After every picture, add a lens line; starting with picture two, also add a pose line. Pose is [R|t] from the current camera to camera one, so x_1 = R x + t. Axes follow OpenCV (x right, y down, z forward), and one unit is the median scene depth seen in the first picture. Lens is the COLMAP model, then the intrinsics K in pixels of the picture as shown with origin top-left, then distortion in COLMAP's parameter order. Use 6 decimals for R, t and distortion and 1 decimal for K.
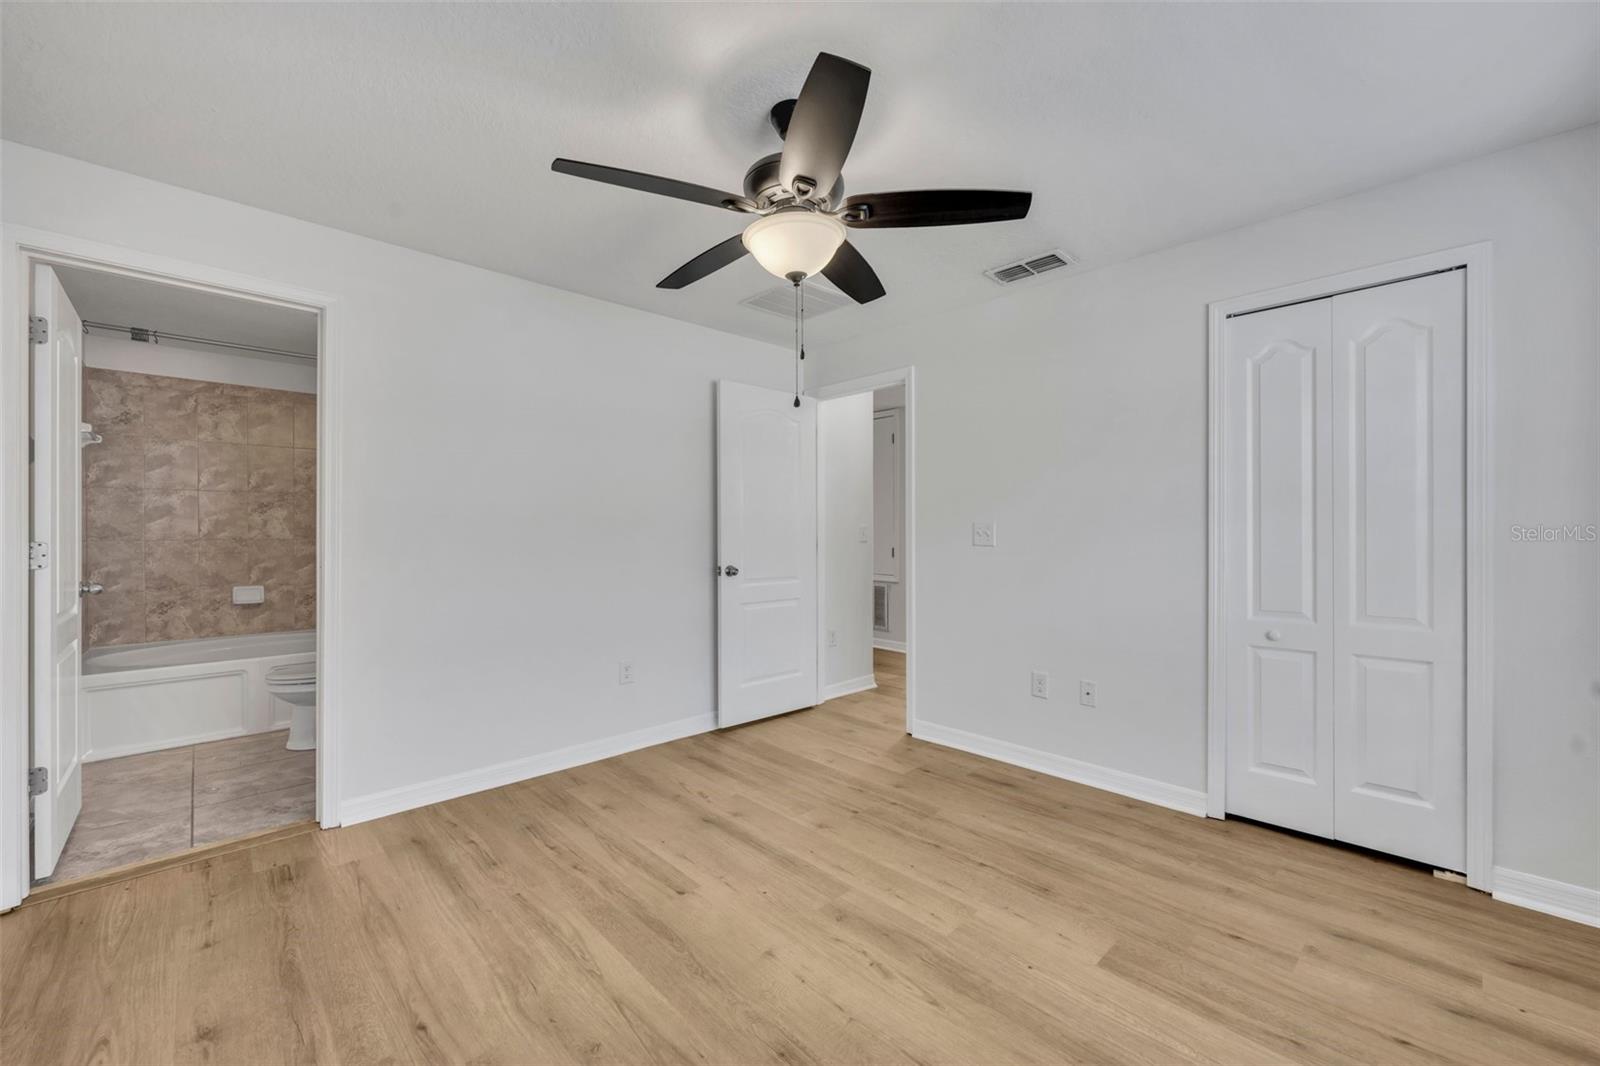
lens RADIAL K [[624.6, 0, 802.5], [0, 624.6, 535.2], [0, 0, 1]] dist [0.002172, -0.000102]
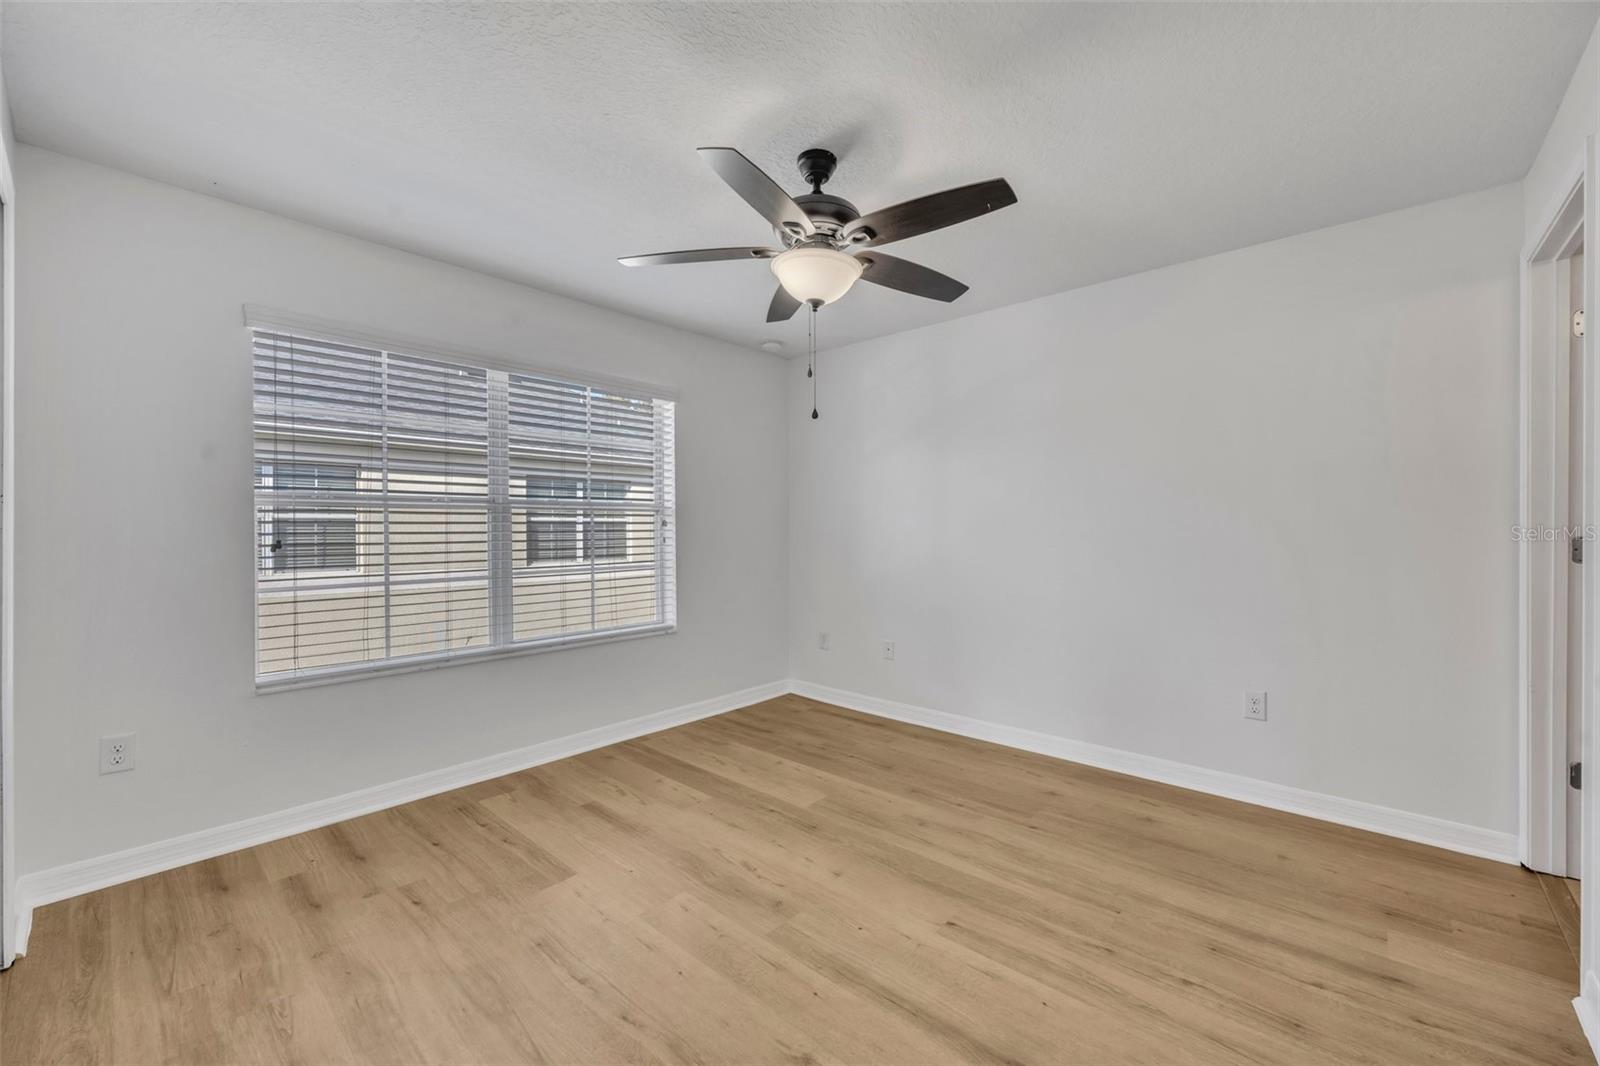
lens RADIAL K [[624.6, 0, 798.0], [0, 624.6, 530.5], [0, 0, 1]] dist [0.002172, -0.000102]
pose [[-0.997499, 0.004685, -0.070519, 0.054150], [0.004300, 0.999975, 0.005608, -0.005957], [0.070543, 0.005291, -0.997495, 1.126033]]
